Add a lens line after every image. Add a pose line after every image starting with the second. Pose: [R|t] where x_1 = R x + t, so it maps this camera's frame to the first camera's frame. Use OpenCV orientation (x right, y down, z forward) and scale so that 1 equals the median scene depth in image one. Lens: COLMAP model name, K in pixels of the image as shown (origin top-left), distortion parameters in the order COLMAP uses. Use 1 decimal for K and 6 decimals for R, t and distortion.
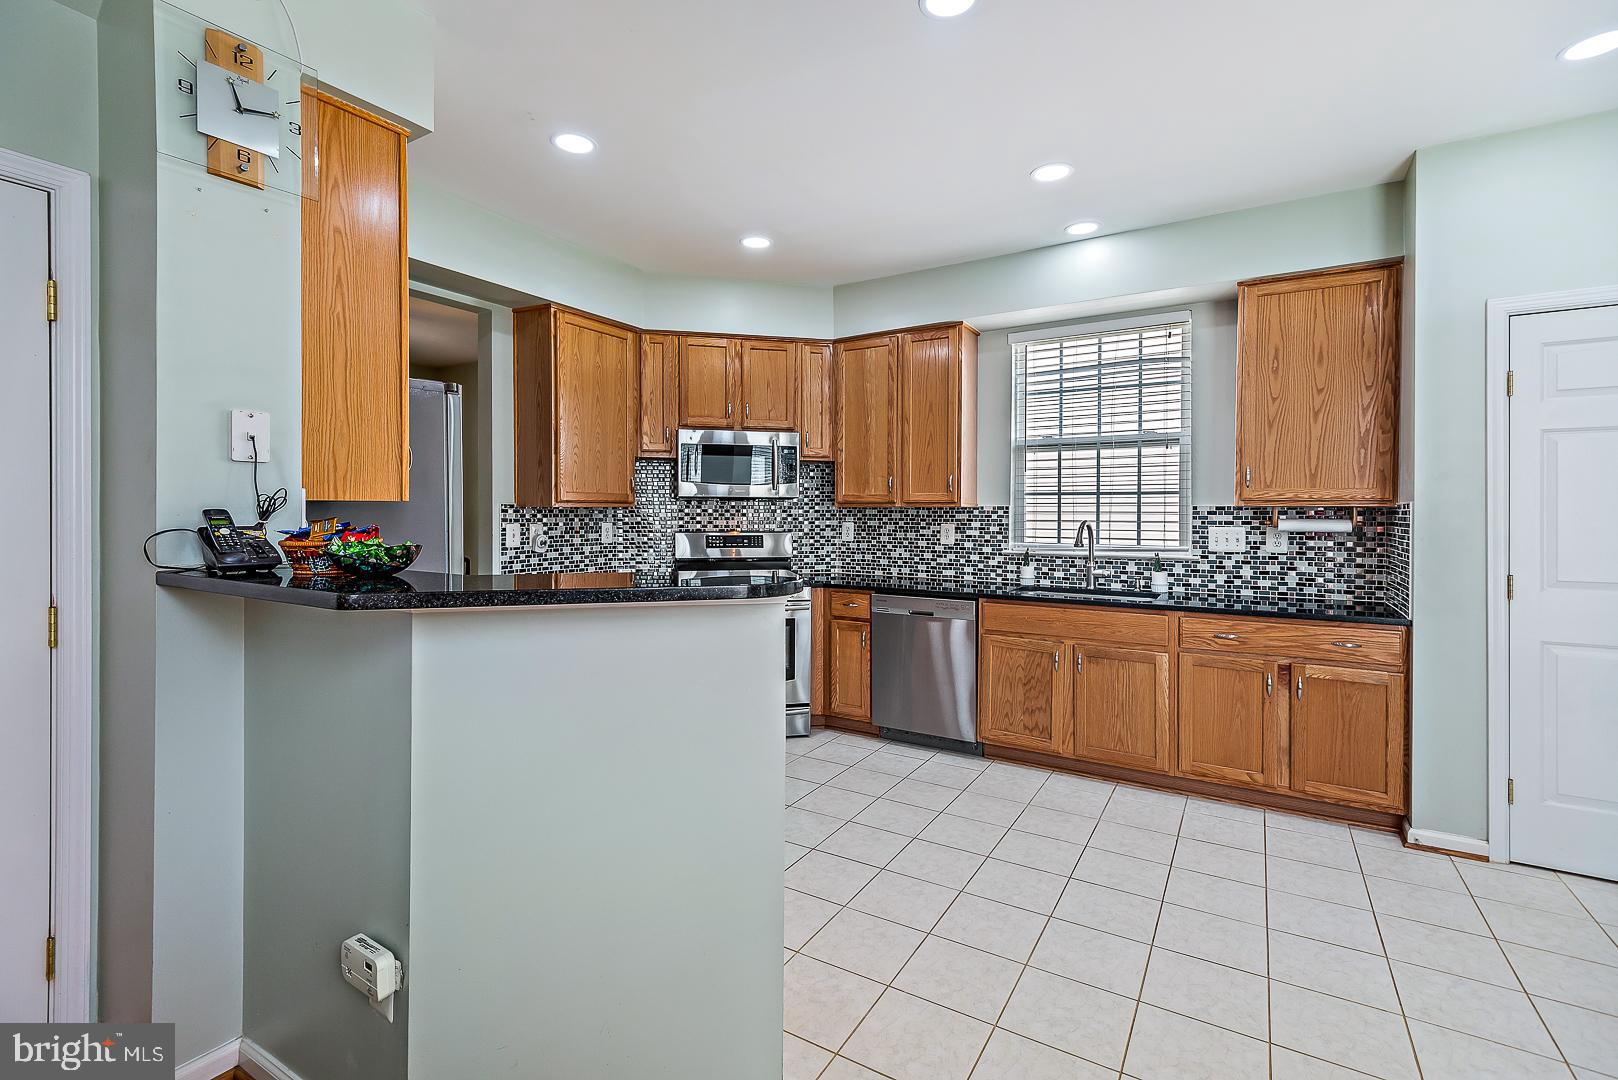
lens RADIAL K [[730.1, 0, 808.6], [0, 730.1, 515.7], [0, 0, 1]] dist [0.002214, -0.000001]
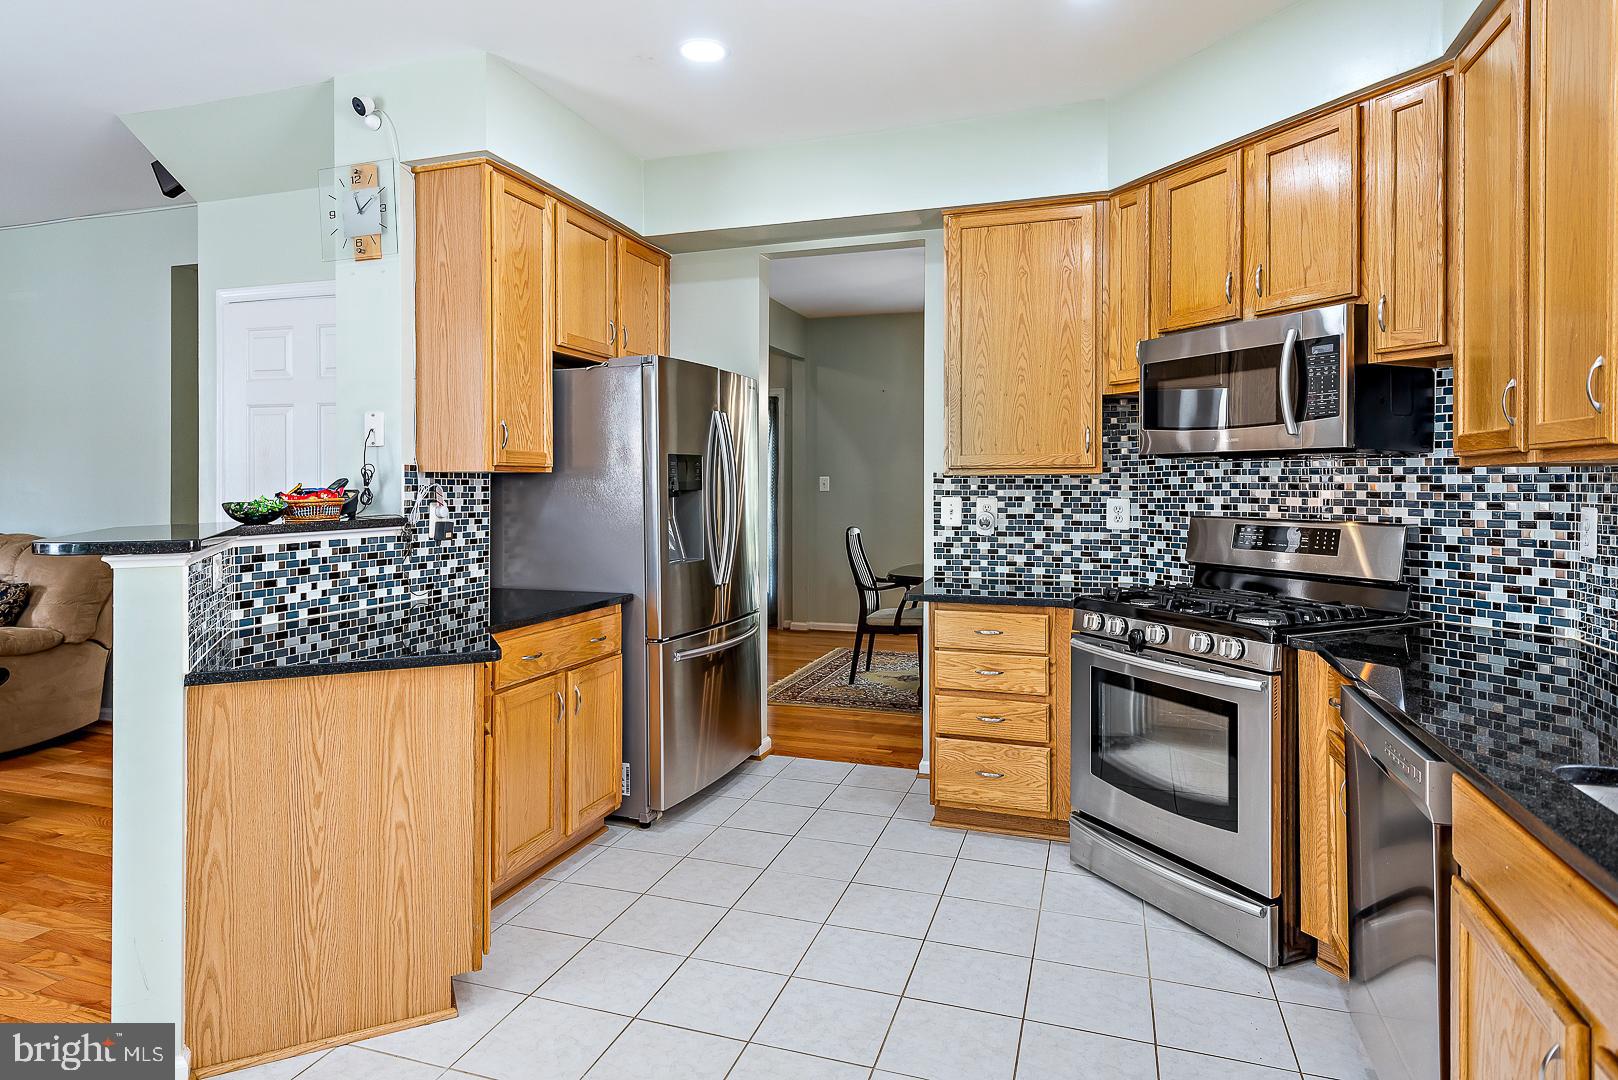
lens RADIAL K [[900.2, 0, 802.1], [0, 900.2, 489.3], [0, 0, 1]] dist [0.003202, 0.000504]
pose [[0.214282, 0.003657, -0.976765, 0.466157], [-0.005304, 0.999983, 0.002580, 0.000961], [0.976757, 0.004628, 0.214298, 0.567237]]
